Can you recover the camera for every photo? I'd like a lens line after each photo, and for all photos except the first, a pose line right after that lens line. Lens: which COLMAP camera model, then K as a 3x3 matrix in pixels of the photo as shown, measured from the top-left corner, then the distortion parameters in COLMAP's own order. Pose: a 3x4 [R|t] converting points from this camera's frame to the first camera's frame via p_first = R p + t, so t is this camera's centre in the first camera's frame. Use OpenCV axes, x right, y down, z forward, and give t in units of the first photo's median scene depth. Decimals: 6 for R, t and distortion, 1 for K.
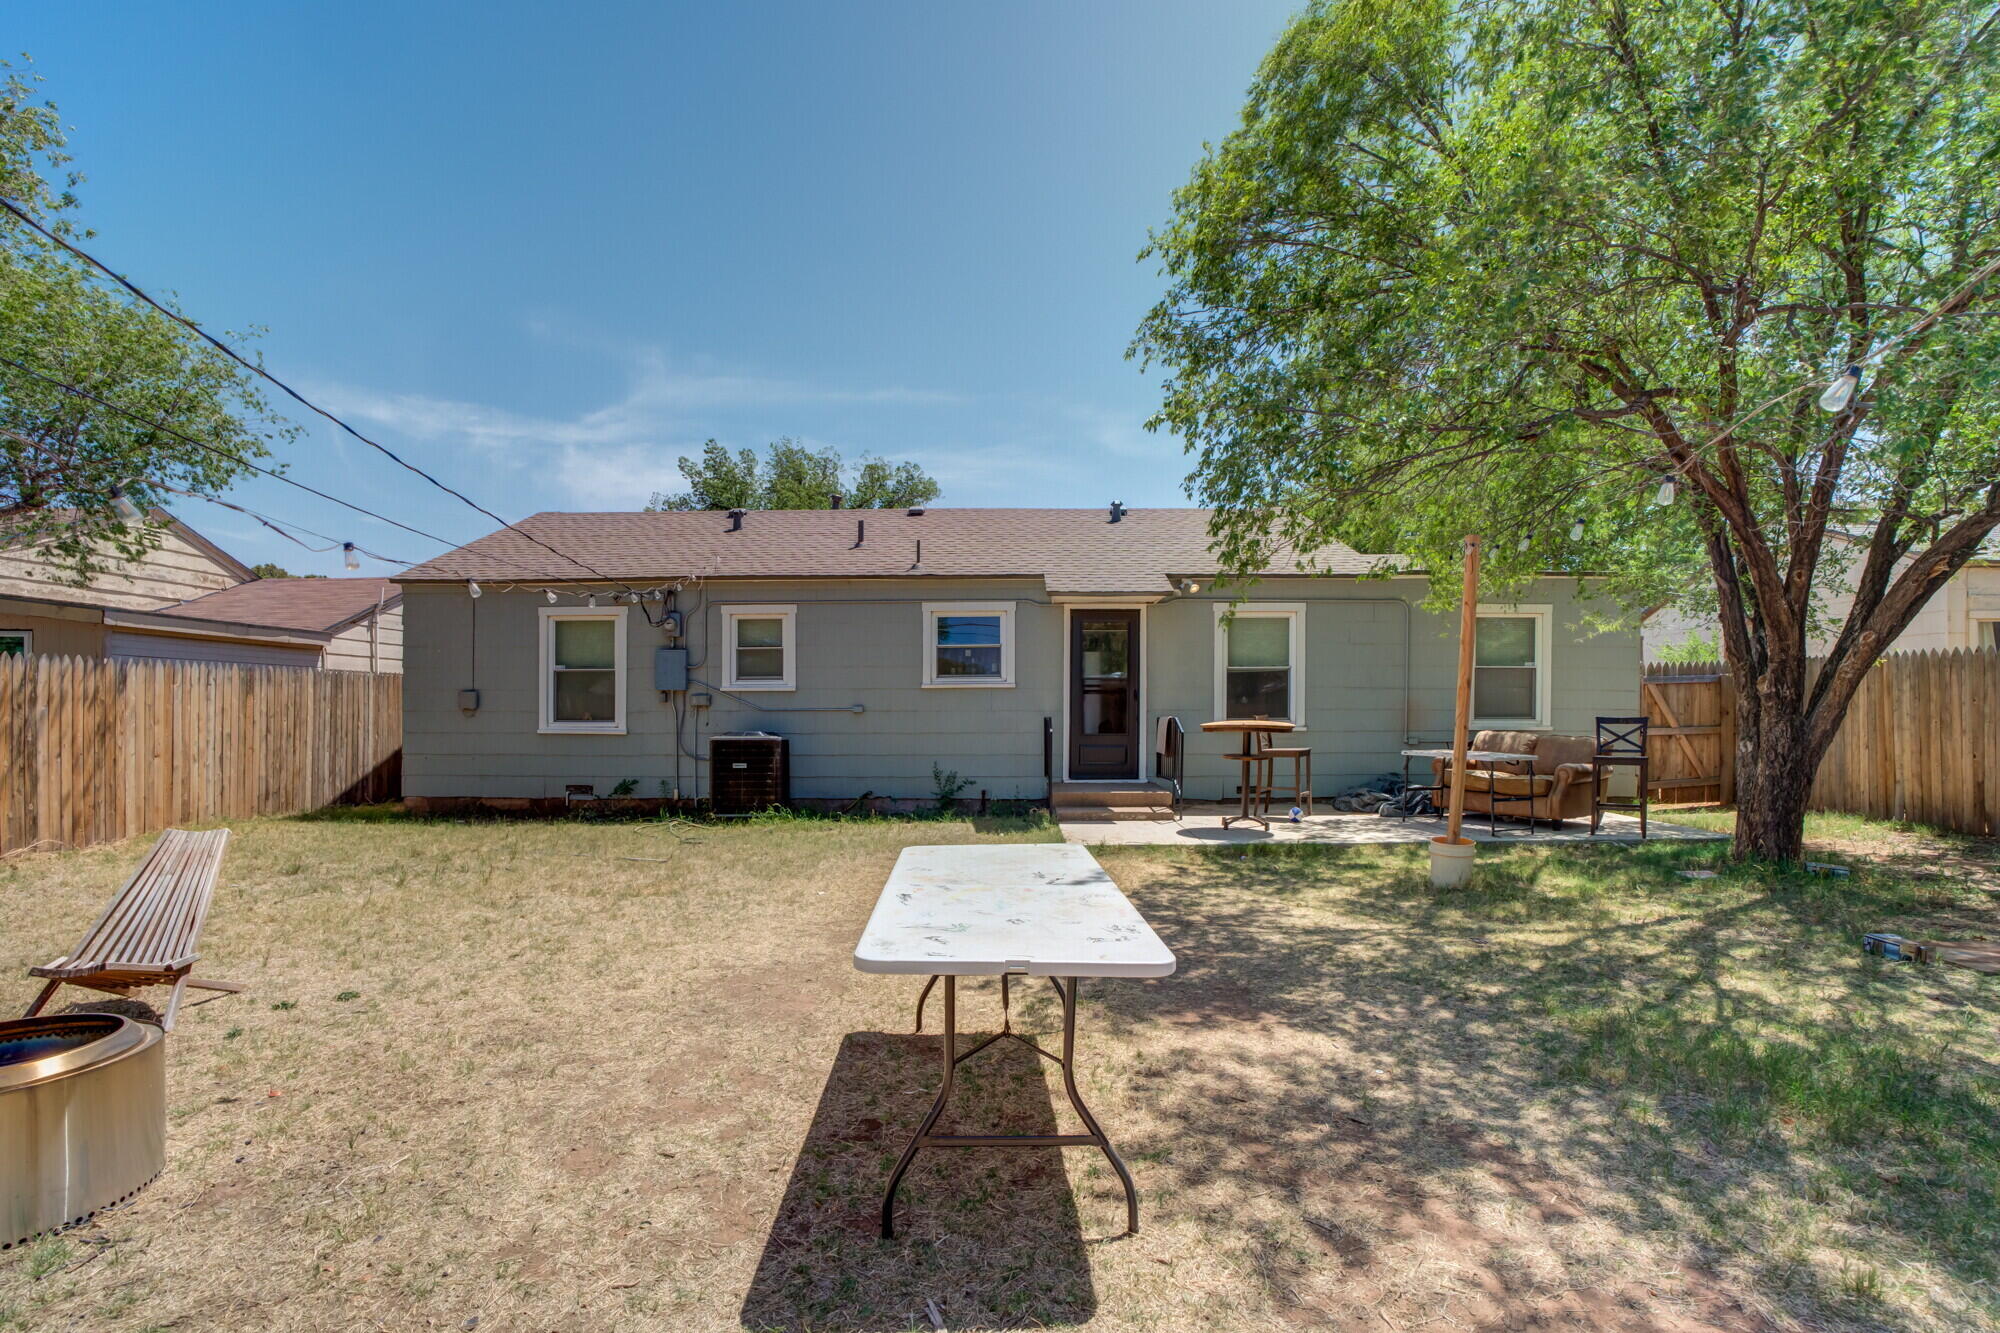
lens RADIAL K [[927.6, 0, 1003.6], [0, 927.6, 745.0], [0, 0, 1]] dist [-0.067627, 0.021409]
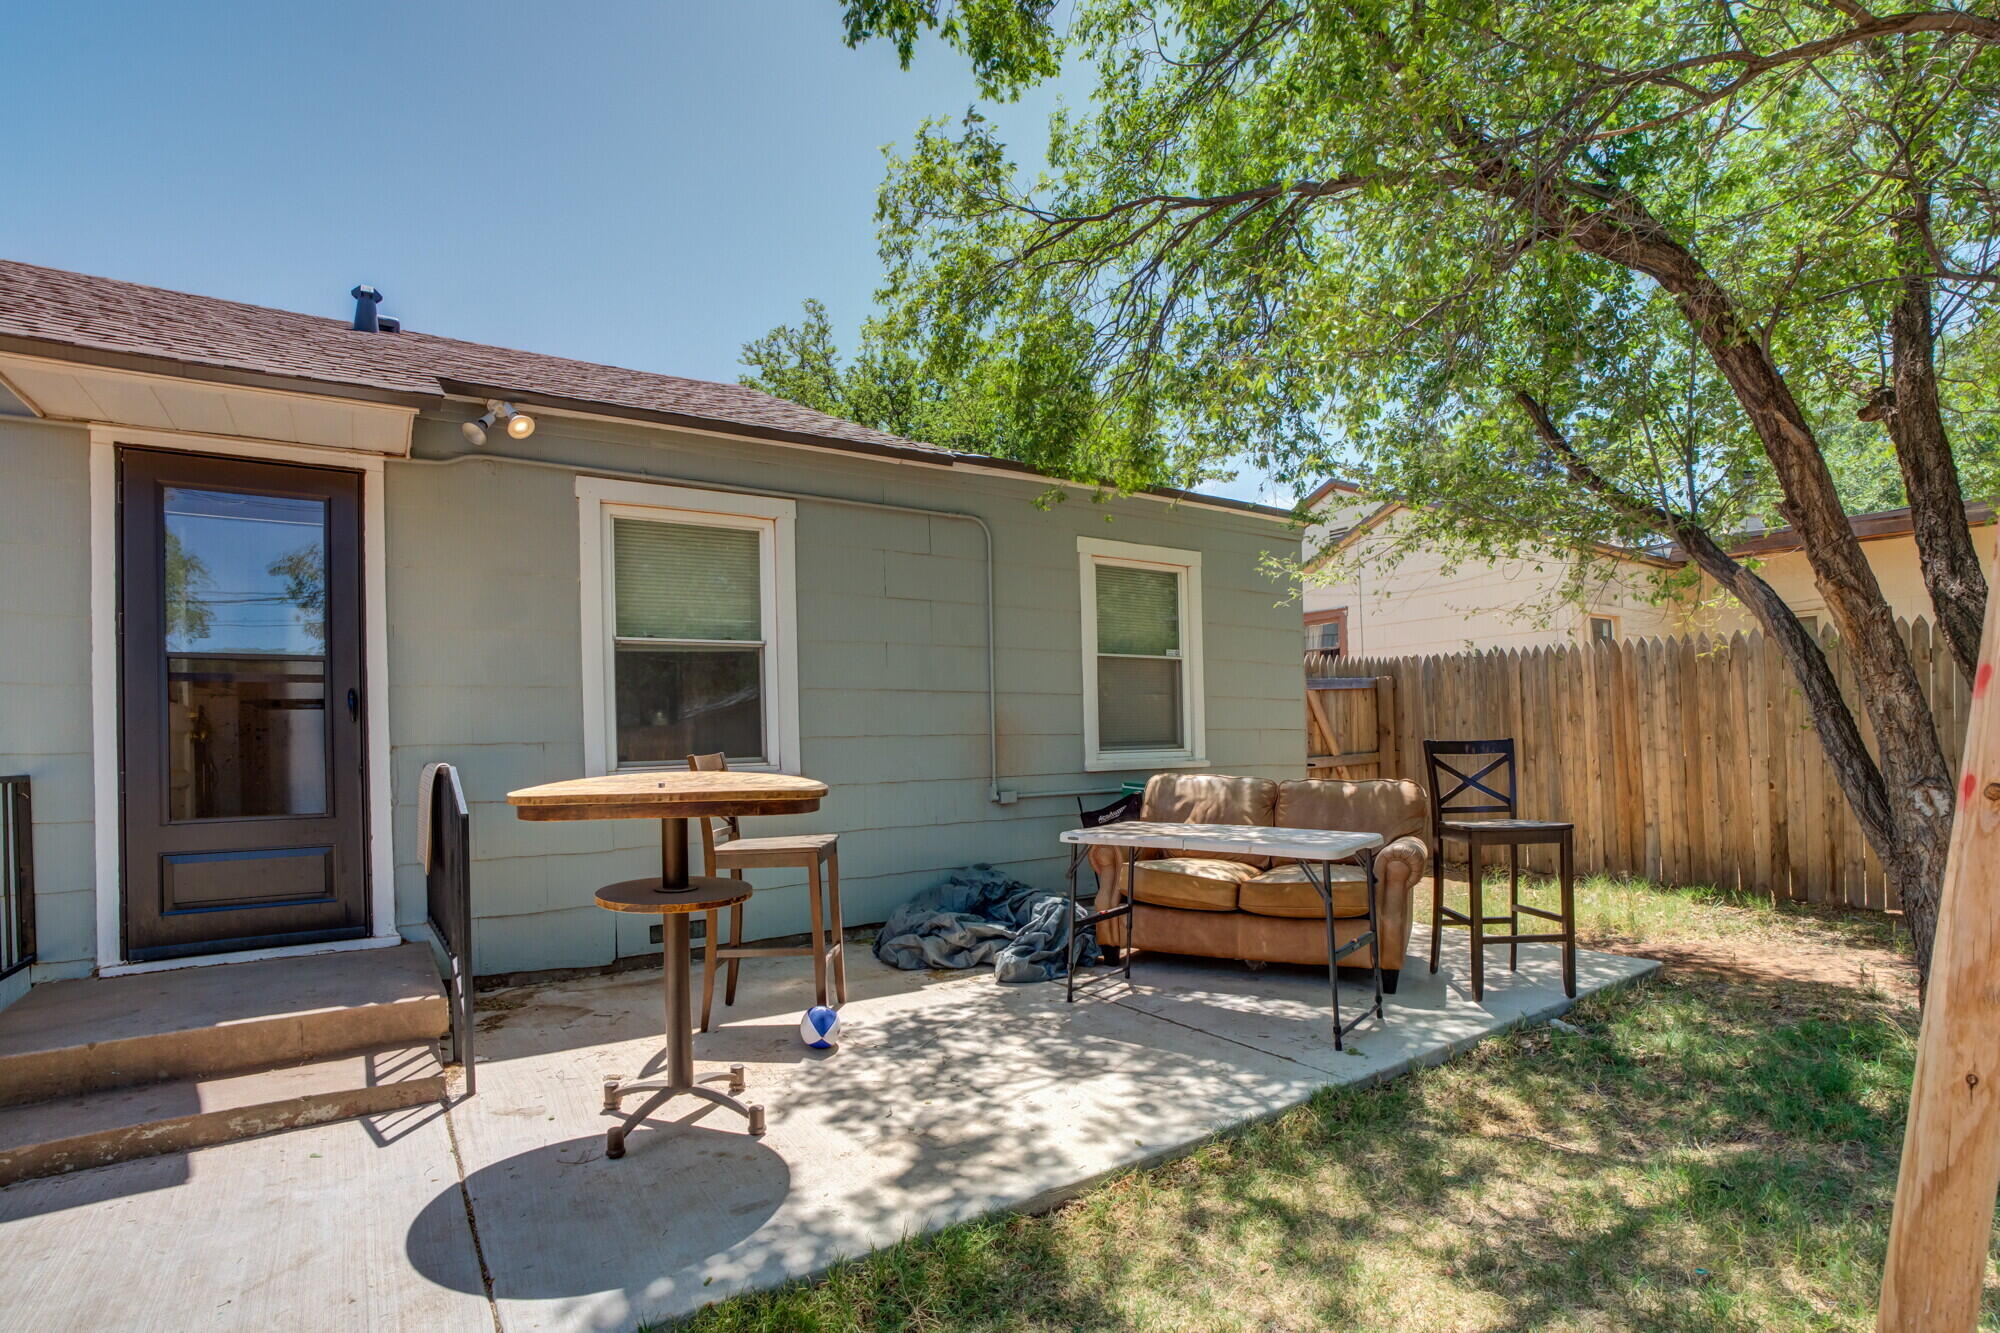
lens RADIAL K [[927.6, 0, 1003.6], [0, 927.6, 745.0], [0, 0, 1]] dist [-0.067627, 0.021409]
pose [[0.815682, -0.020162, 0.578149, 0.160599], [0.039881, 0.998975, -0.021429, -0.023282], [-0.577124, 0.040536, 0.815650, 0.623819]]
